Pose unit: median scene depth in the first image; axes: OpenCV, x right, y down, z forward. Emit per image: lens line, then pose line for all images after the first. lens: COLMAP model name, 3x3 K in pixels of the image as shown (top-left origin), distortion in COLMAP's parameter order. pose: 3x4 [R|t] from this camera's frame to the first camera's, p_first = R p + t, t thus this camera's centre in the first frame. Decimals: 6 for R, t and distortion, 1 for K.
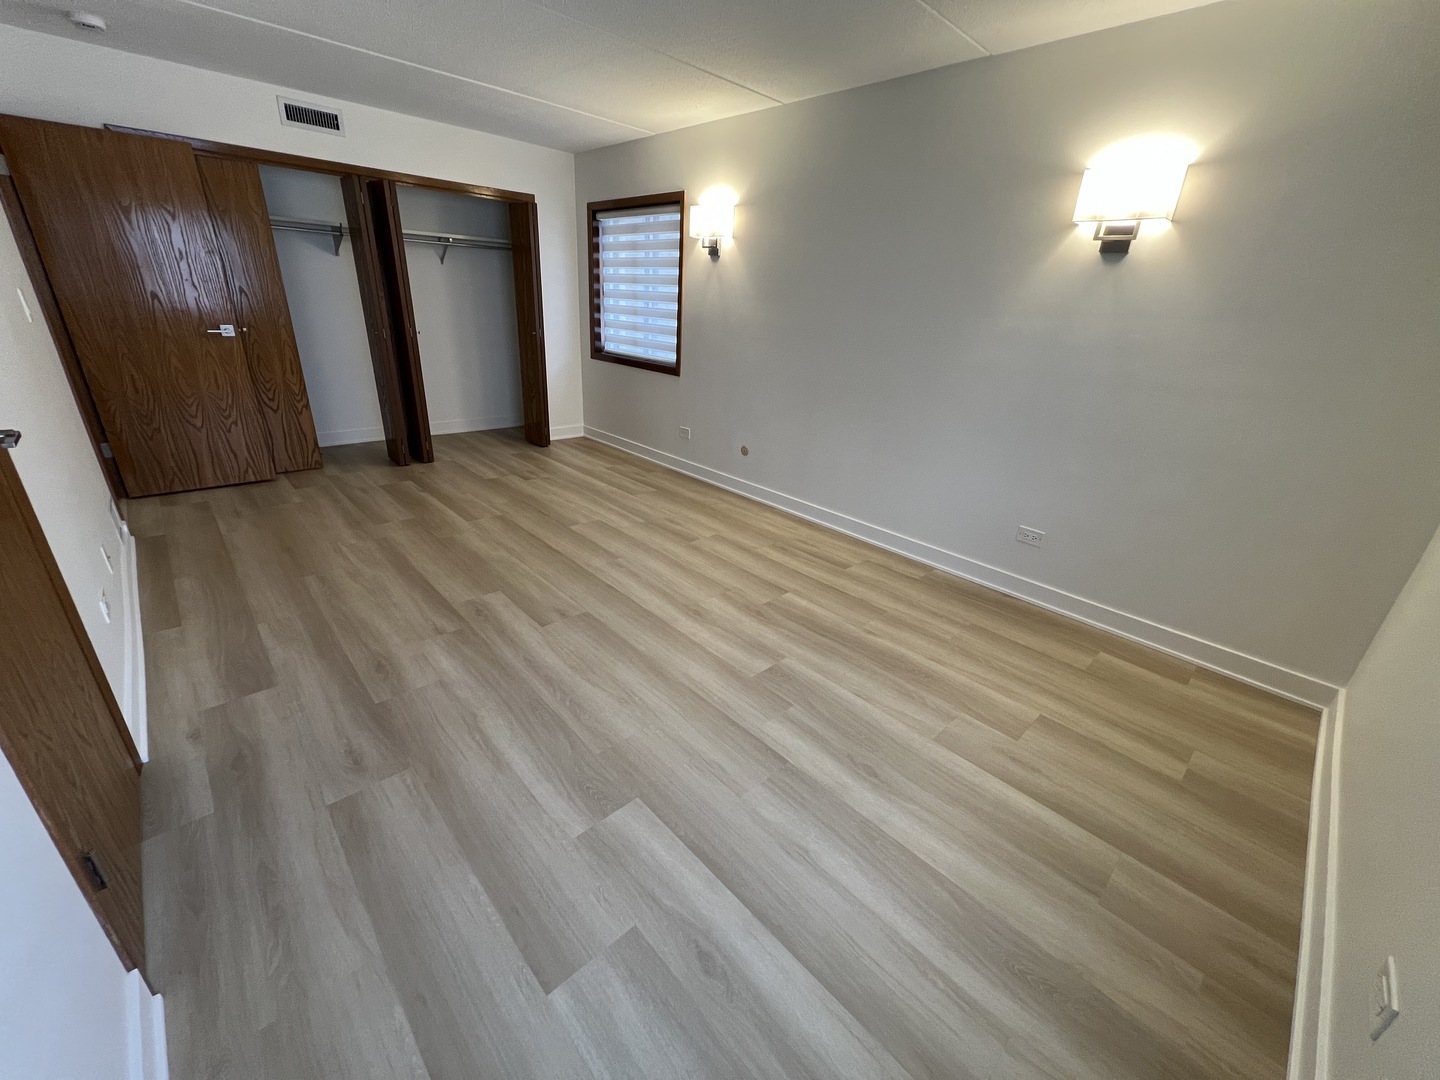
lens RADIAL K [[577.6, 0, 718.0], [0, 577.6, 533.0], [0, 0, 1]] dist [0.000308, 0.000116]
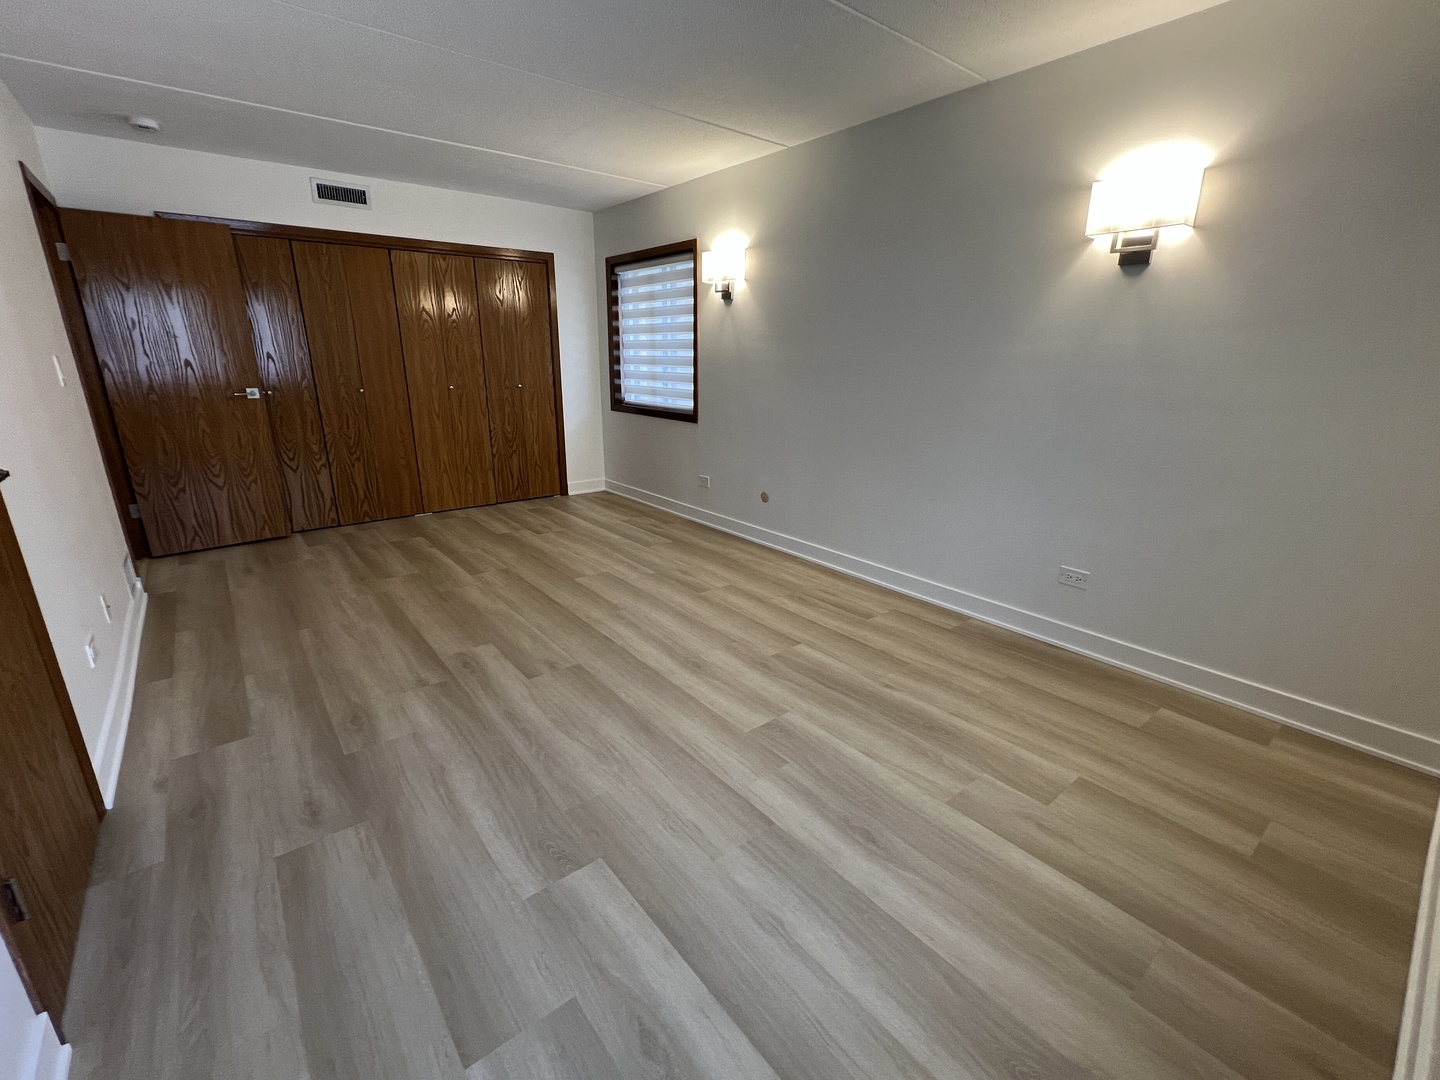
lens RADIAL K [[625.6, 0, 718.9], [0, 625.6, 535.3], [0, 0, 1]] dist [0.000229, 0.000090]
pose [[0.995939, -0.022666, -0.087130, 0.105602], [0.013334, 0.994252, -0.106236, 0.045395], [0.089037, 0.104643, 0.990516, -0.006188]]
